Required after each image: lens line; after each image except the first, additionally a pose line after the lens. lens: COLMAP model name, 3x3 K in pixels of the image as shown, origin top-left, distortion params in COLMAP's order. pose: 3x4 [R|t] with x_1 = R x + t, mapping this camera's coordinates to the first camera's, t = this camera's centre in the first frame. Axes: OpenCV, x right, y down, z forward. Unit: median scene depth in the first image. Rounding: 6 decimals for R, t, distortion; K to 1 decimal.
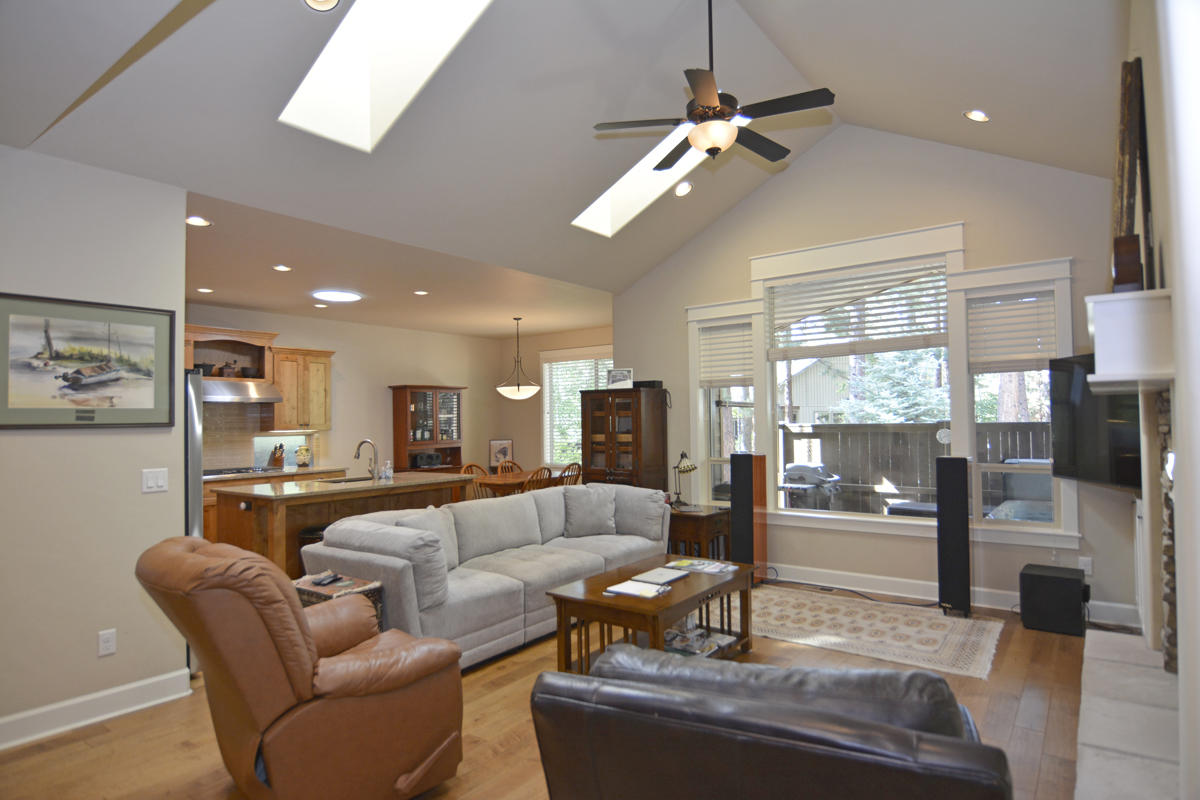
lens RADIAL K [[696.6, 0, 600.5], [0, 696.6, 397.5], [0, 0, 1]] dist [-0.000436, -0.000952]
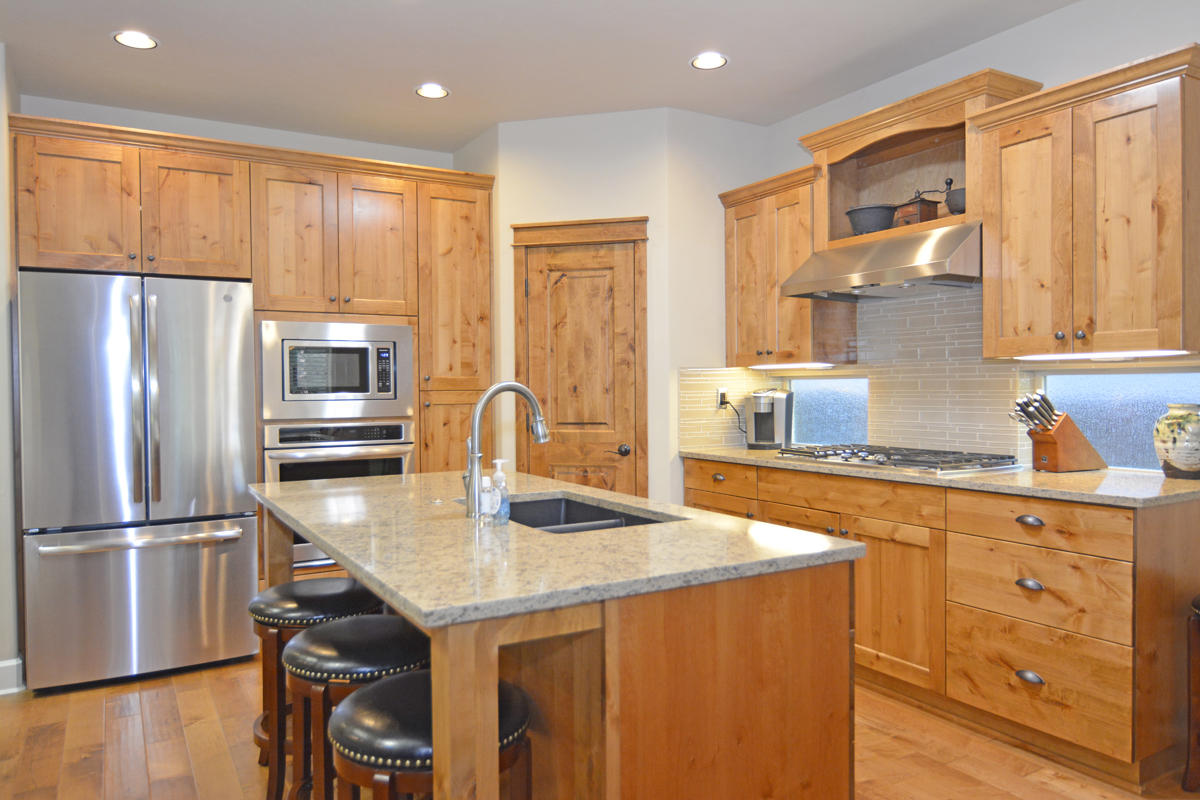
lens RADIAL K [[826.7, 0, 597.1], [0, 826.7, 396.9], [0, 0, 1]] dist [0.006660, -0.000733]
pose [[-0.389738, 0.031863, -0.920375, -0.006193], [0.048379, 0.998730, 0.014090, 0.050824], [0.919654, -0.039035, -0.390784, 0.949224]]
